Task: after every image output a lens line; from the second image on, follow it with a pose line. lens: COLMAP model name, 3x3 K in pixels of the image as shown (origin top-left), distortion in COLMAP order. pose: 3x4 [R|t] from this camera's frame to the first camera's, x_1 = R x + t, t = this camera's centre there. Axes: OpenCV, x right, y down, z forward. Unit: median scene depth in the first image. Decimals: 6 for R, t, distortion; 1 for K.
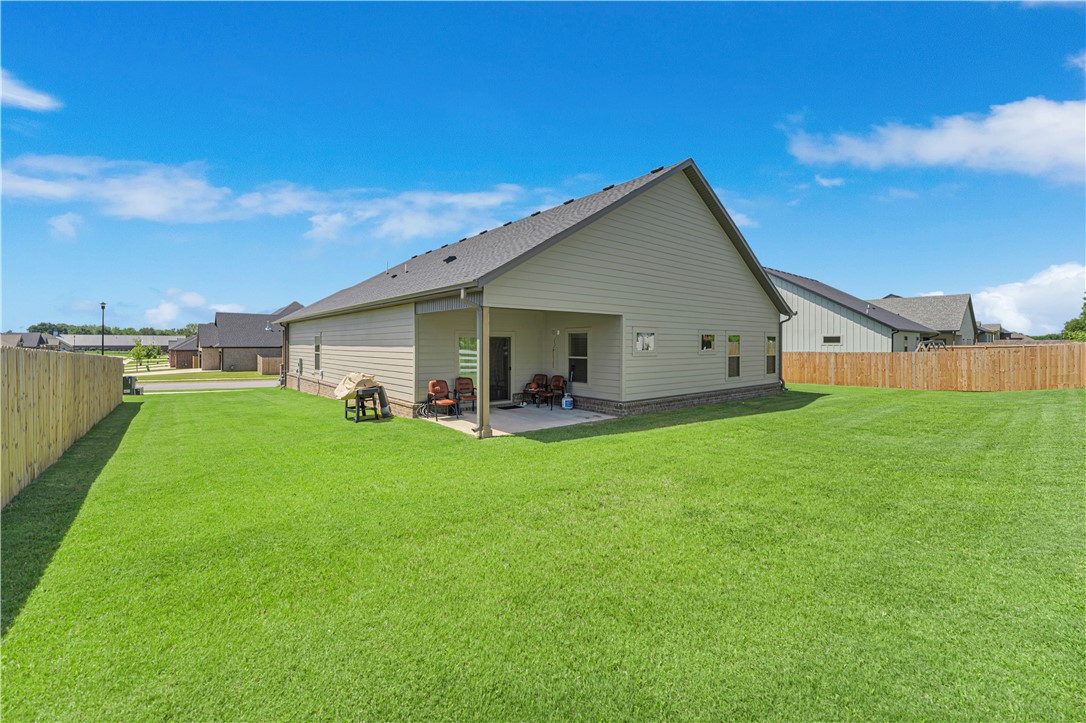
lens RADIAL K [[440.3, 0, 539.7], [0, 440.3, 359.7], [0, 0, 1]] dist [0.000277, -0.000116]
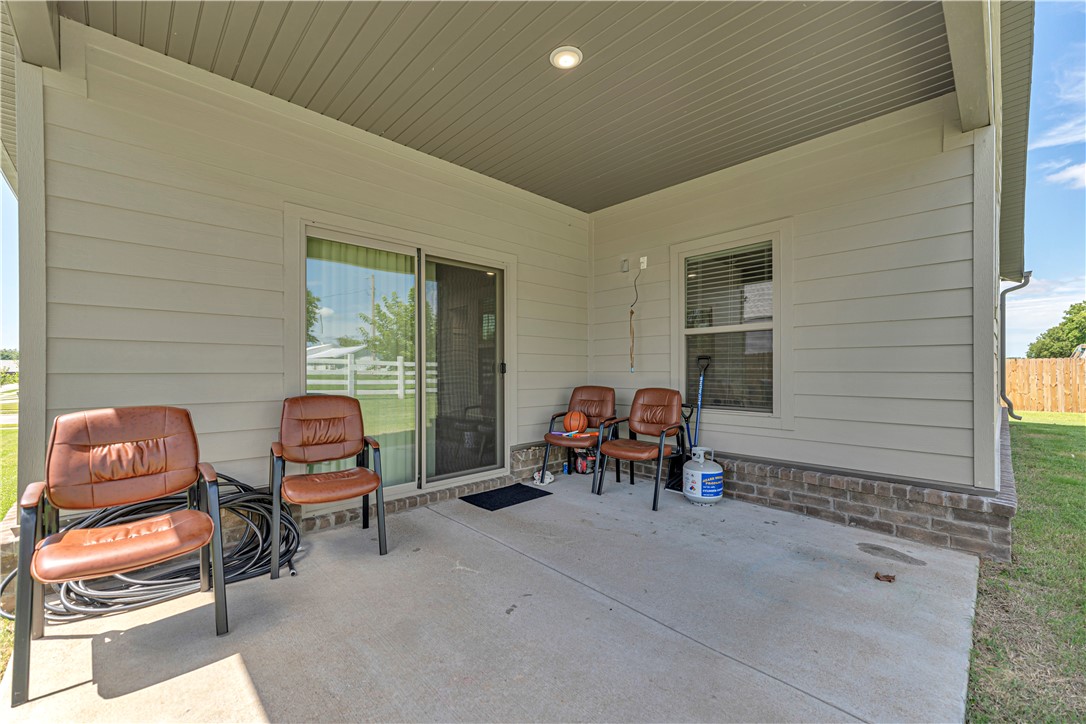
lens RADIAL K [[436.9, 0, 541.2], [0, 436.9, 365.3], [0, 0, 1]] dist [0.002192, 0.000215]
pose [[0.997085, -0.000914, 0.076293, -0.065093], [0.004221, 0.999057, -0.043204, 0.031951], [-0.076182, 0.043400, 0.996149, 0.688460]]
